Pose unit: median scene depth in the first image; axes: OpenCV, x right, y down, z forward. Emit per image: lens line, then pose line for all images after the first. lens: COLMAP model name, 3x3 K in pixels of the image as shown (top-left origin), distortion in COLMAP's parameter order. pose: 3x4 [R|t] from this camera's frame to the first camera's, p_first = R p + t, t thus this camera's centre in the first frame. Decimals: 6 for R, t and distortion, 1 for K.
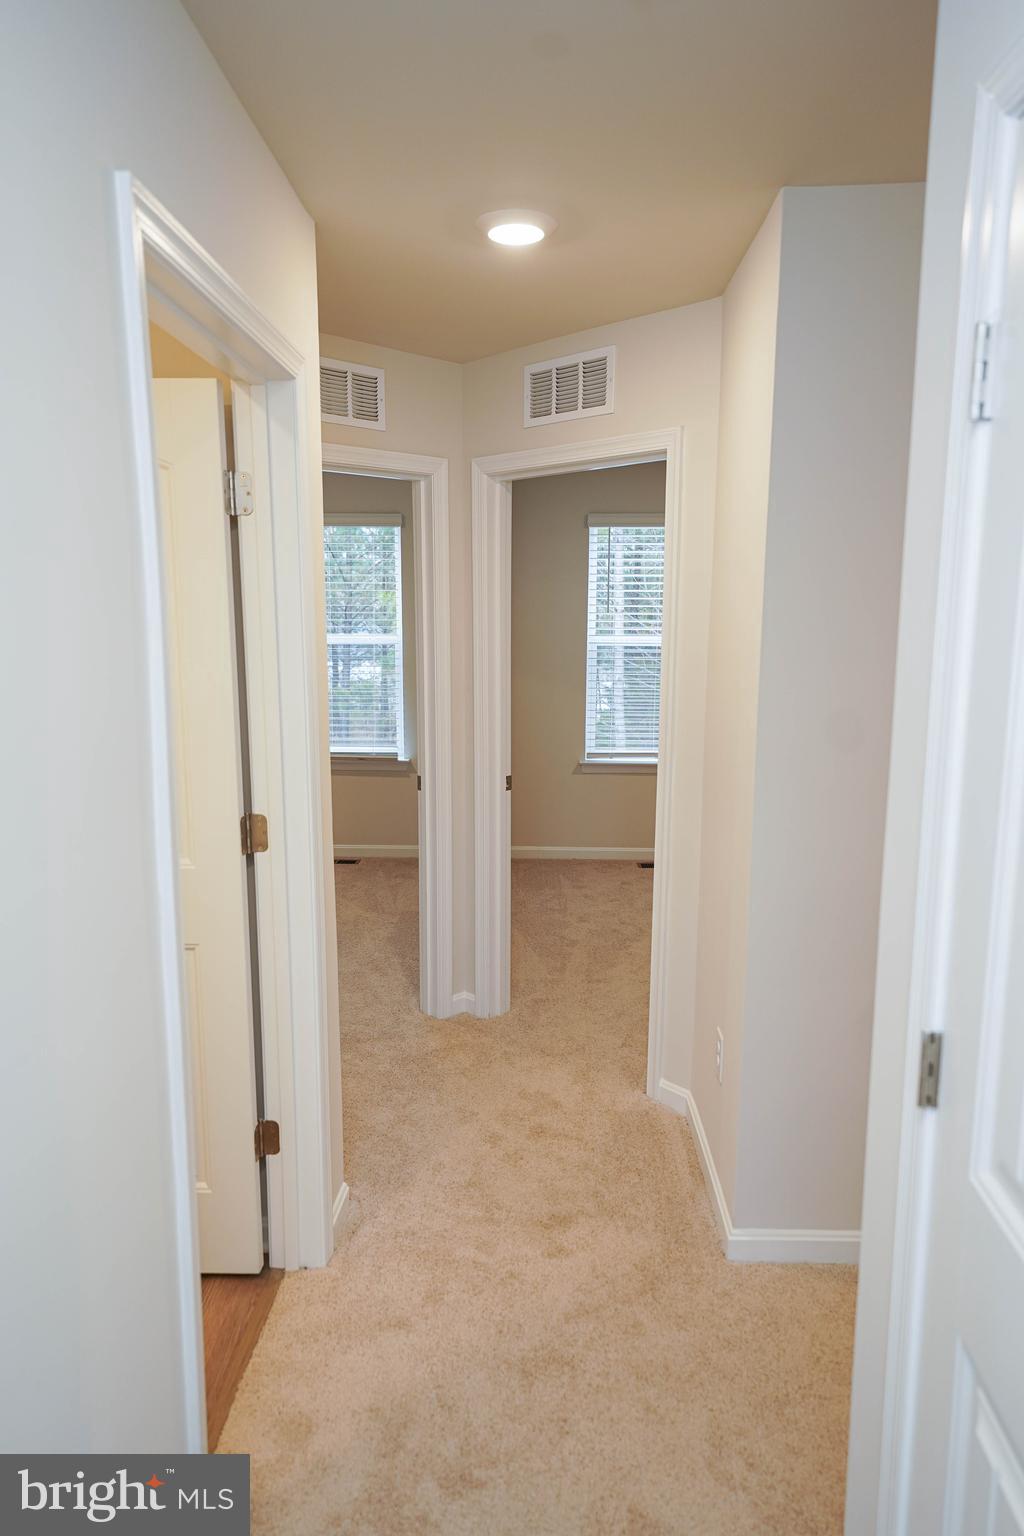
lens RADIAL K [[991.4, 0, 512.0], [0, 991.4, 768.0], [0, 0, 1]] dist [0.000159, -0.000053]
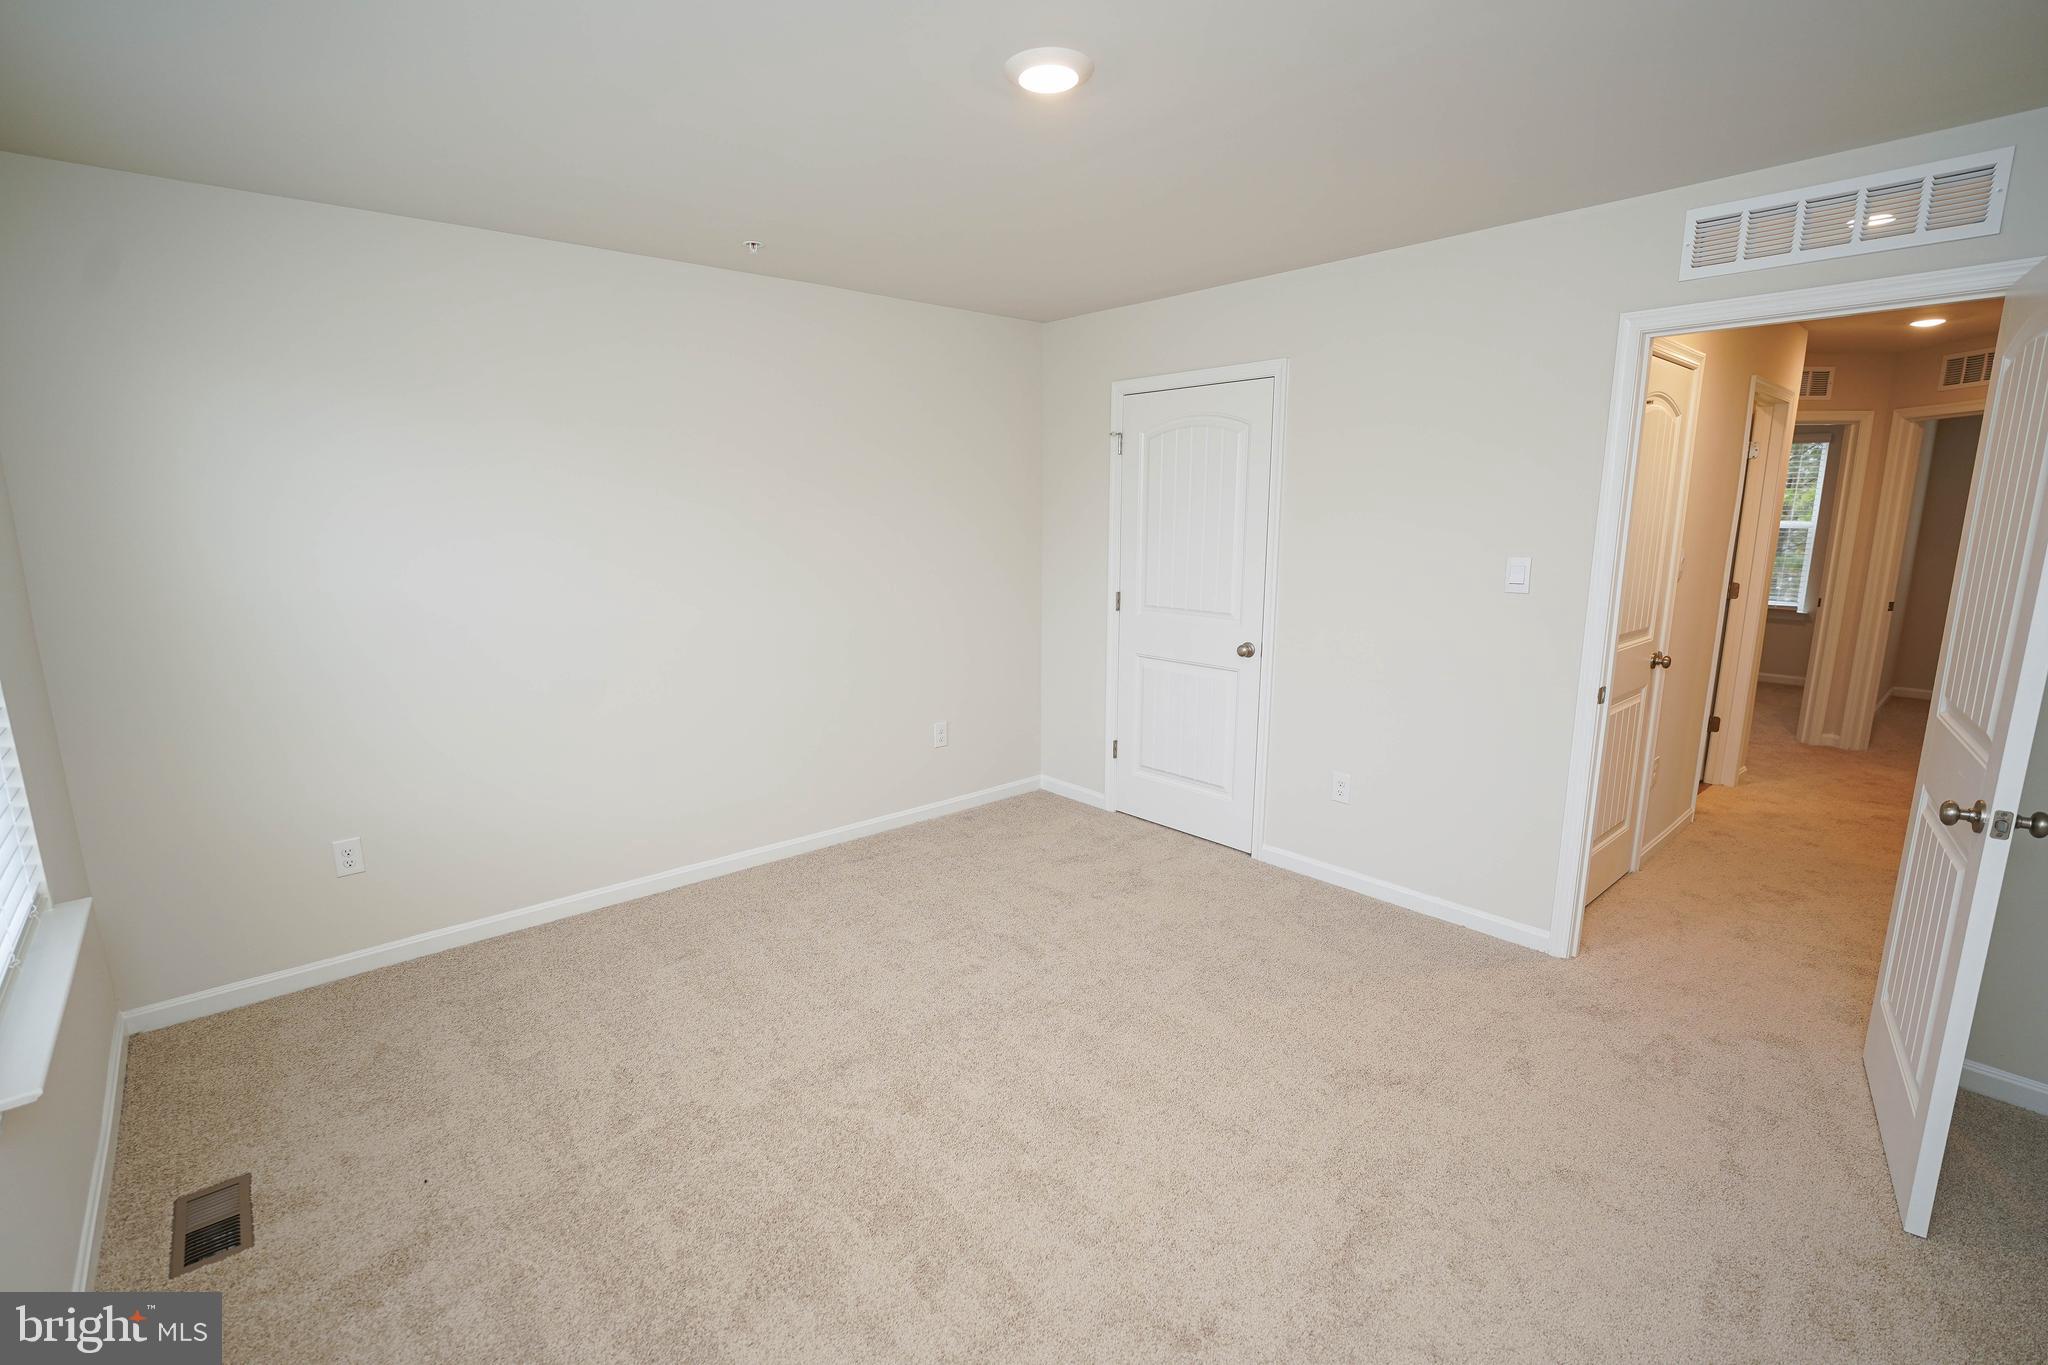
lens RADIAL K [[926.5, 0, 1018.3], [0, 926.5, 685.3], [0, 0, 1]] dist [-0.003827, -0.000160]
pose [[0.692274, 0.131834, -0.709490, 0.103620], [-0.114446, 0.990785, 0.072434, 0.209050], [0.712502, 0.031054, 0.700983, -1.144676]]
